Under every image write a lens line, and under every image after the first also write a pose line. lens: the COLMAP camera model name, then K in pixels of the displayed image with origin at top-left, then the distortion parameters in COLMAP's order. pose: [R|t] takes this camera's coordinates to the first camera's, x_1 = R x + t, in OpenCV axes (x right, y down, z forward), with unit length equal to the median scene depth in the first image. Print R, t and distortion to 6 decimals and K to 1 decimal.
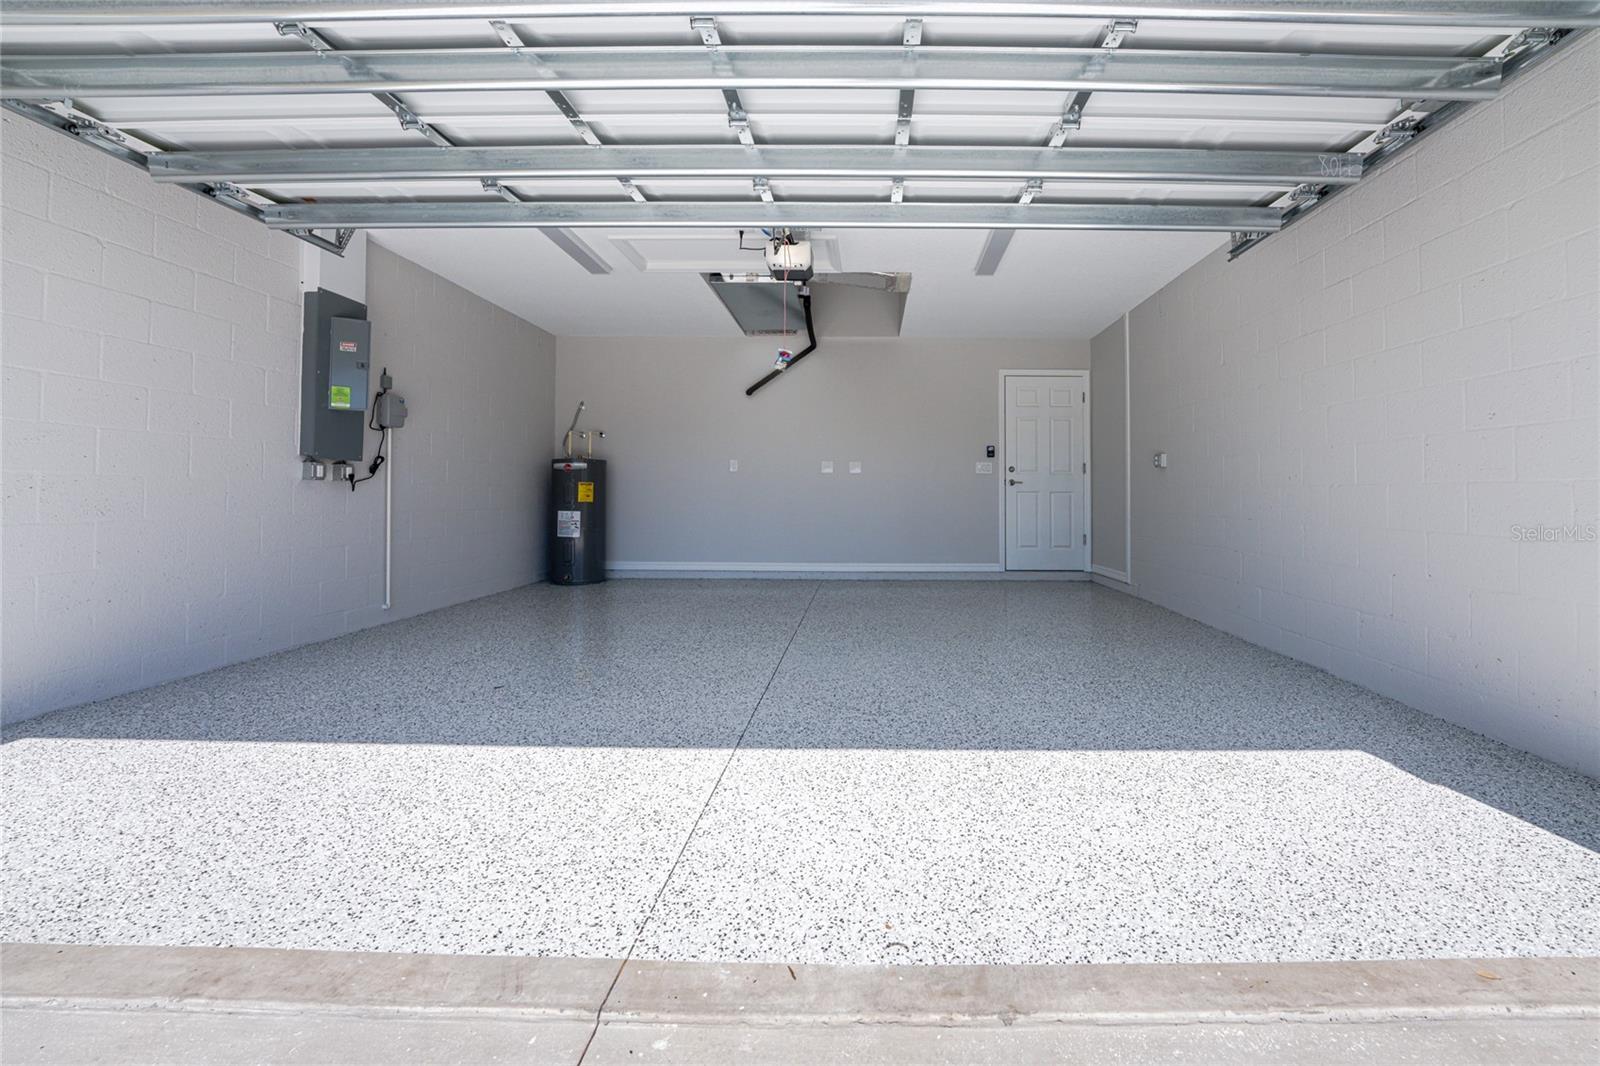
lens RADIAL K [[668.8, 0, 859.8], [0, 668.8, 488.3], [0, 0, 1]] dist [-0.016720, -0.000078]
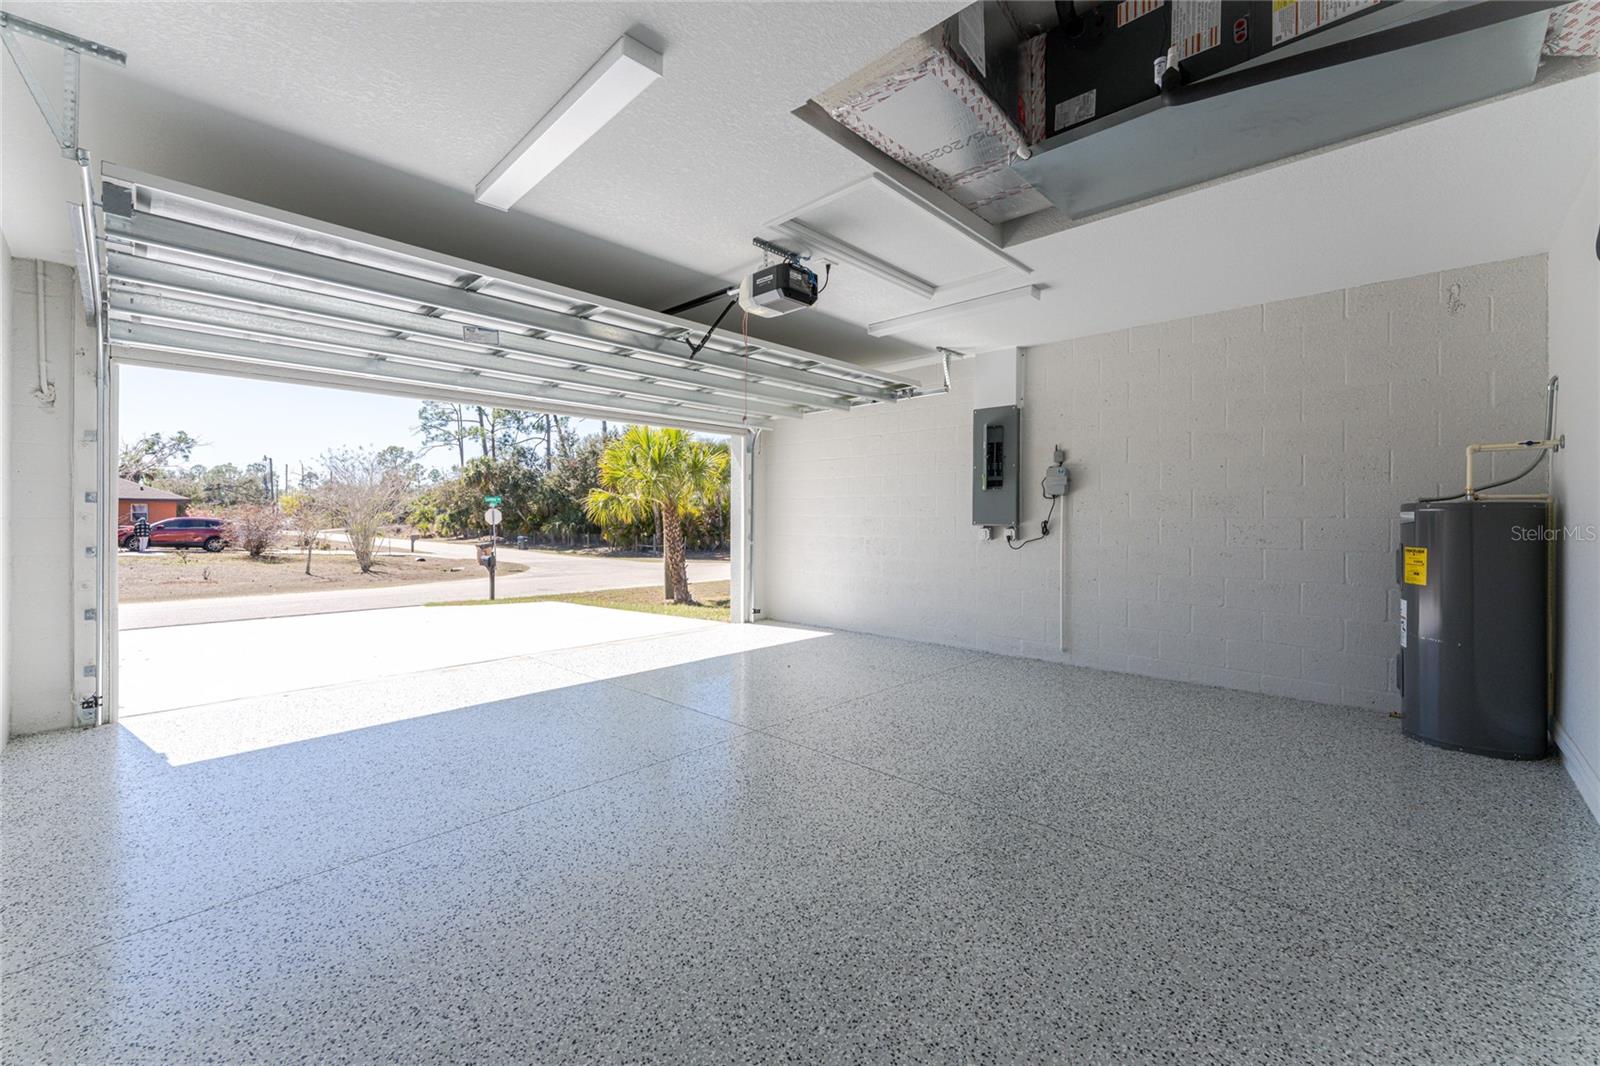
lens RADIAL K [[652.6, 0, 794.9], [0, 652.6, 520.0], [0, 0, 1]] dist [0.026537, -0.013320]
pose [[-0.687886, -0.003016, -0.725812, 0.444750], [0.003596, 0.999965, -0.007563, -0.040674], [0.725809, -0.007812, -0.687852, 1.458679]]
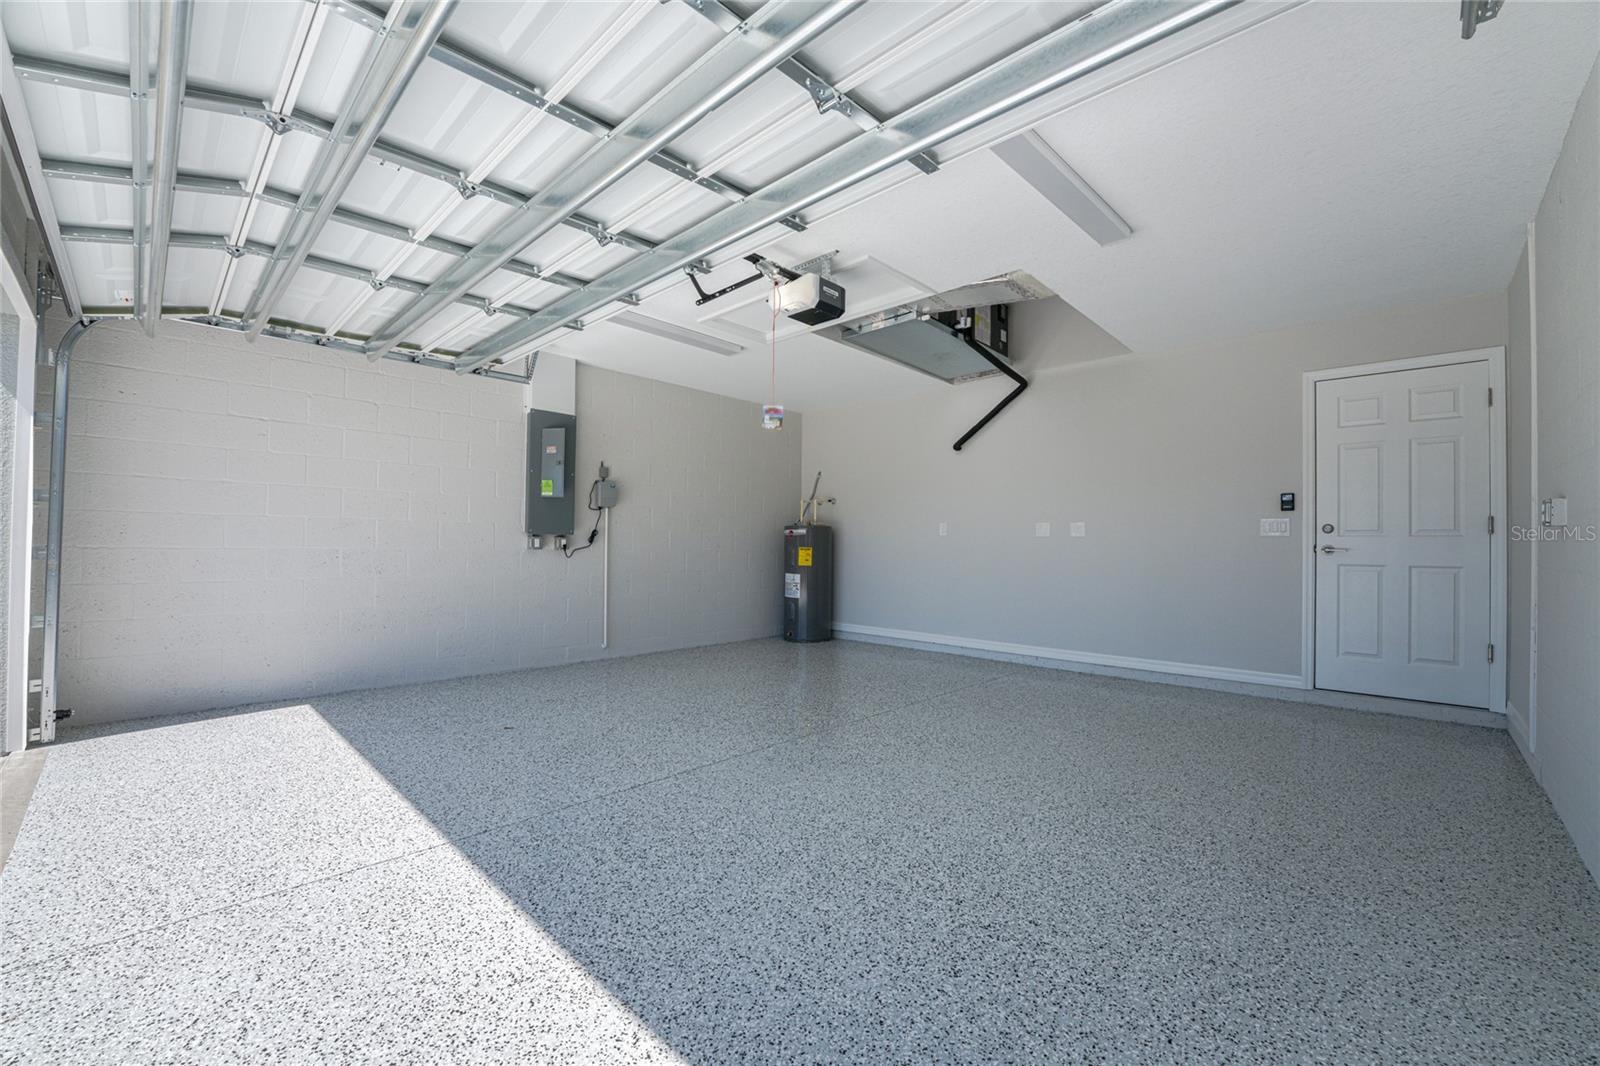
lens RADIAL K [[644.6, 0, 798.1], [0, 644.6, 539.9], [0, 0, 1]] dist [-0.022711, 0.000170]
pose [[0.727738, -0.002877, -0.685849, 0.421595], [-0.001034, 0.999985, -0.005291, -0.022138], [0.685855, 0.004560, 0.727724, 0.348294]]
